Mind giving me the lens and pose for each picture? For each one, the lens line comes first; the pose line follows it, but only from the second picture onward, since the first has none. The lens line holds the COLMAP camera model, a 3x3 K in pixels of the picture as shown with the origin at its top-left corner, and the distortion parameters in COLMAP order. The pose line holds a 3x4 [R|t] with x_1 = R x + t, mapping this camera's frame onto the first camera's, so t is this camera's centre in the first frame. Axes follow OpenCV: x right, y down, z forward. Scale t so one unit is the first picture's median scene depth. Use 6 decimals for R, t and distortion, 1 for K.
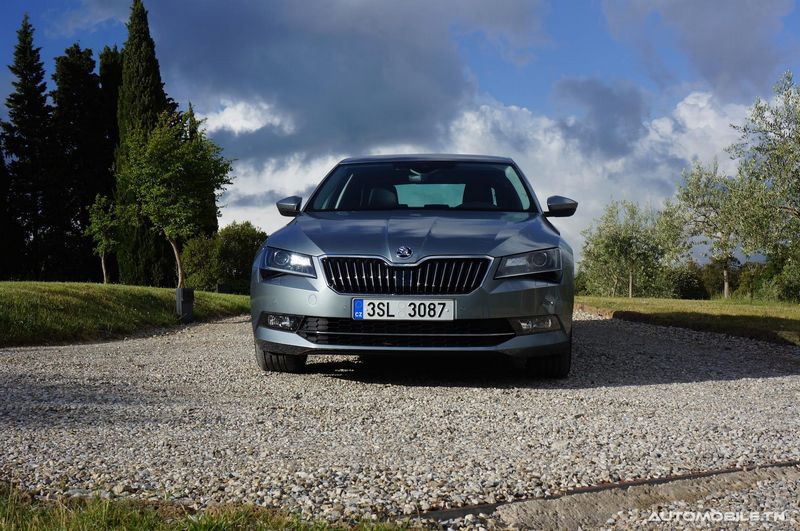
lens RADIAL K [[1056.9, 0, 409.2], [0, 1056.9, 247.8], [0, 0, 1]] dist [0.036509, 0.000000]
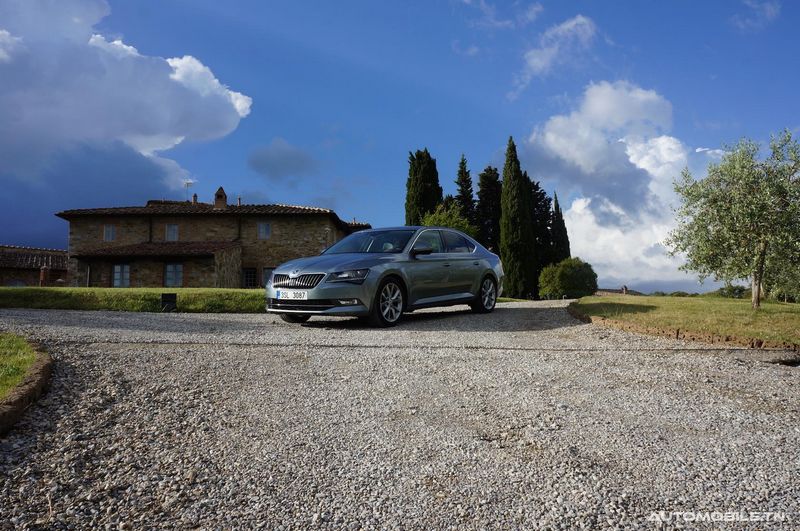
lens RADIAL K [[595.7, 0, 394.7], [0, 595.7, 263.1], [0, 0, 1]] dist [-0.033094, 0.014326]
pose [[0.871347, -0.026360, -0.489959, 0.648241], [0.018043, 0.999602, -0.021692, 0.013532], [0.490335, 0.010061, 0.871476, -0.060753]]
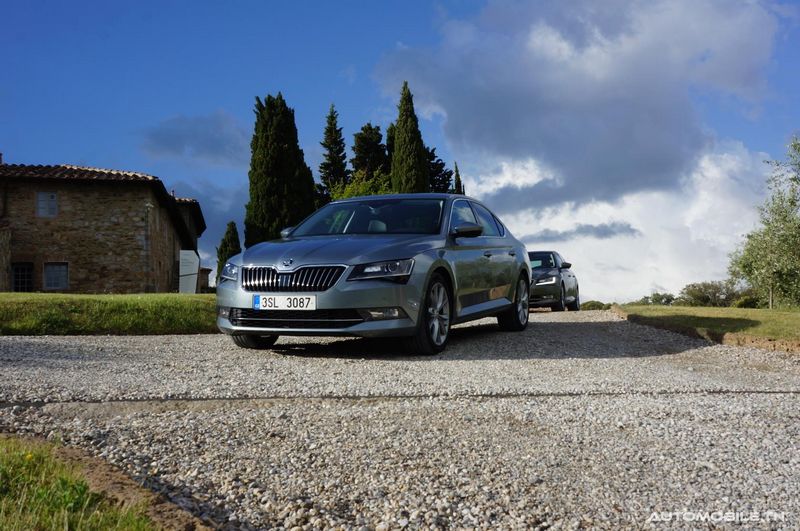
lens RADIAL K [[838.7, 0, 389.3], [0, 838.7, 265.2], [0, 0, 1]] dist [0.032617, 0.000000]
pose [[0.953176, -0.014970, -0.302047, 0.349828], [0.011765, 0.999854, -0.012430, 0.017691], [0.302189, 0.008295, 0.953212, -0.028205]]
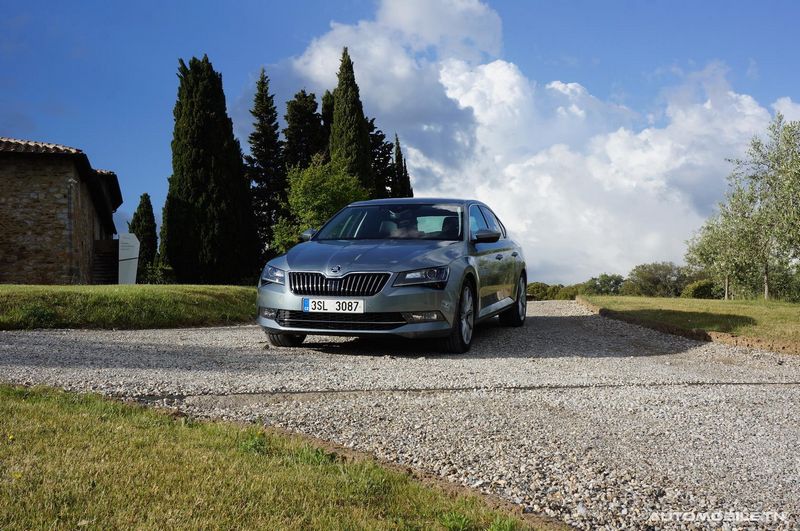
lens RADIAL K [[915.8, 0, 406.3], [0, 915.8, 264.7], [0, 0, 1]] dist [-0.000834, 0.000000]
pose [[0.978410, -0.003148, -0.206648, 0.281891], [0.005781, 0.999910, 0.012142, -0.013520], [0.206591, -0.013074, 0.978340, -0.224677]]
